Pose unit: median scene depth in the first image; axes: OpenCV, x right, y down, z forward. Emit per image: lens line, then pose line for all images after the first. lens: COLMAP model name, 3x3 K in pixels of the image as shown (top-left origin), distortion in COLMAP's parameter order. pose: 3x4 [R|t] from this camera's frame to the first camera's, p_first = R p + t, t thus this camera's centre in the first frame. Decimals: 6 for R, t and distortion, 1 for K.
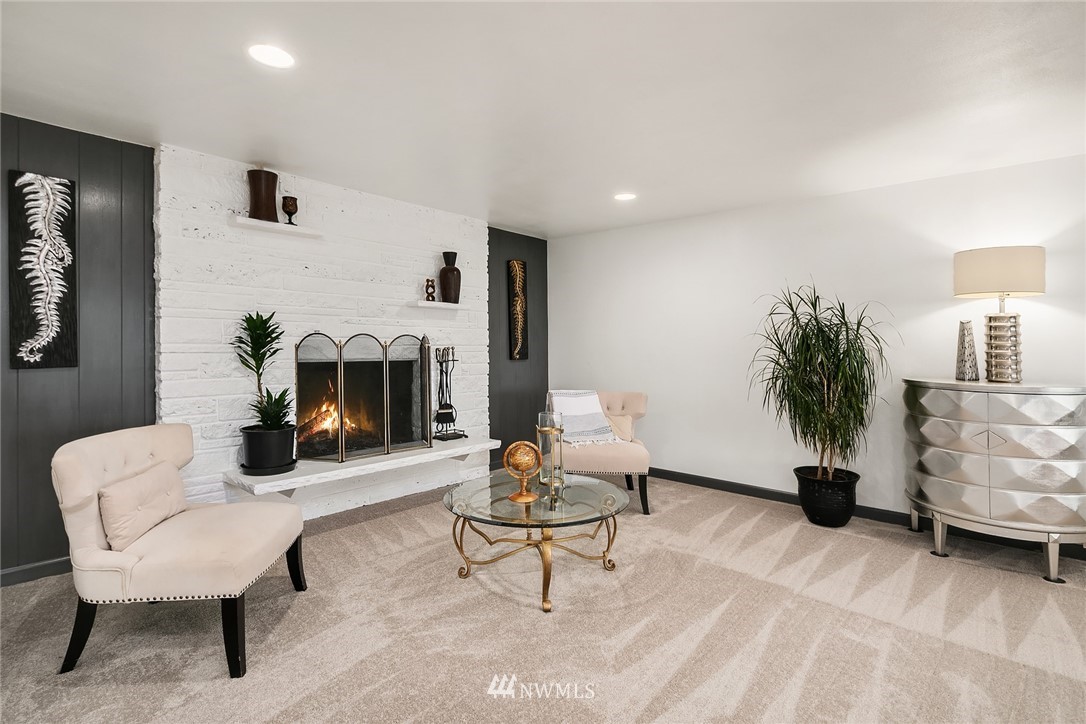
lens RADIAL K [[523.7, 0, 550.1], [0, 523.7, 355.3], [0, 0, 1]] dist [-0.001097, -0.003402]
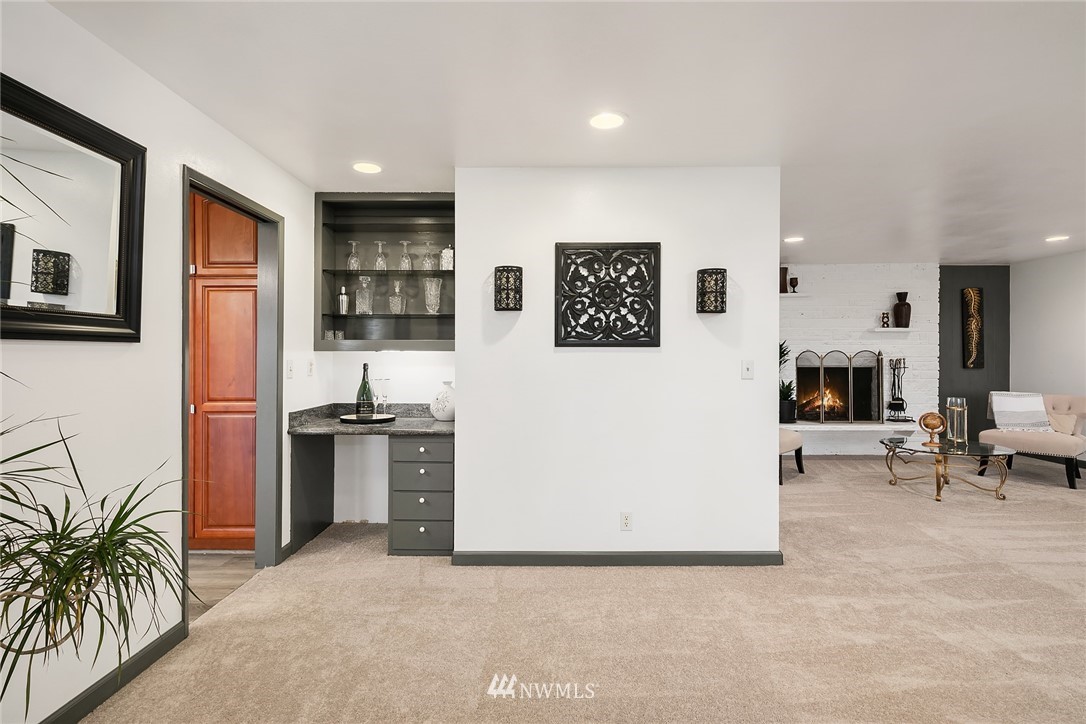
lens RADIAL K [[523.7, 0, 544.2], [0, 523.7, 366.8], [0, 0, 1]] dist [-0.001097, -0.003402]
pose [[0.649794, 0.006571, -0.760082, 0.270998], [-0.008555, 0.999963, 0.001332, 0.014403], [0.760062, 0.005637, 0.649826, -0.698317]]
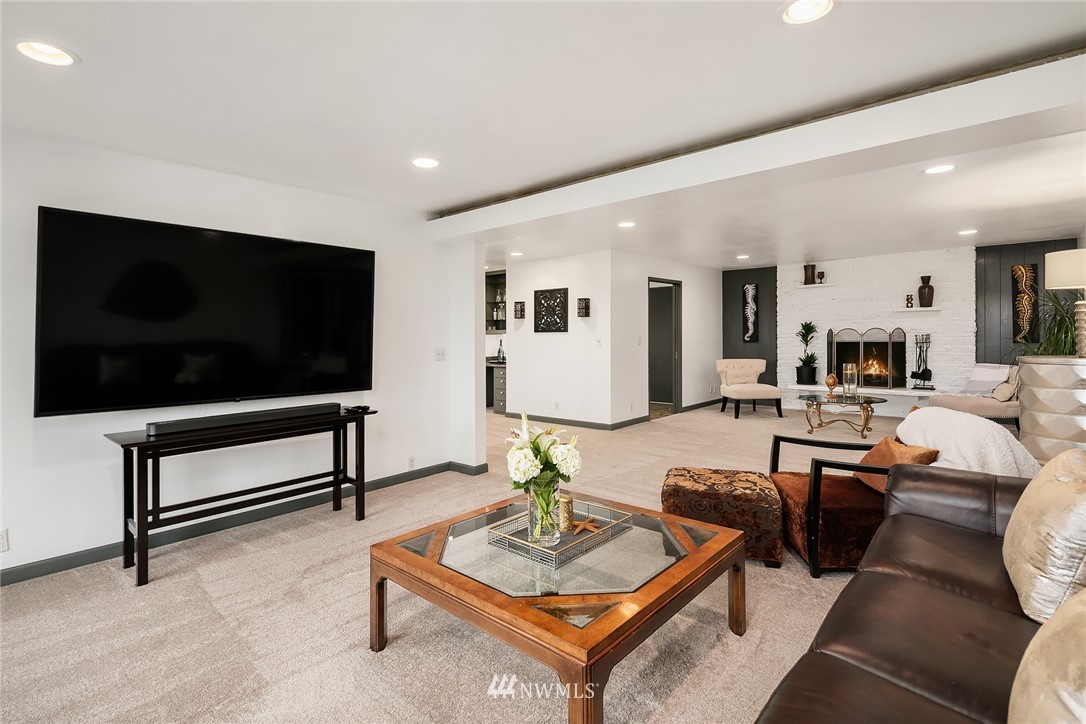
lens RADIAL K [[523.7, 0, 542.1], [0, 523.7, 336.2], [0, 0, 1]] dist [-0.001097, -0.003402]
pose [[0.001309, -0.010520, -0.999944, 1.481762], [-0.008016, 0.999912, -0.010530, 0.018948], [0.999967, 0.008029, 0.001224, -0.207579]]
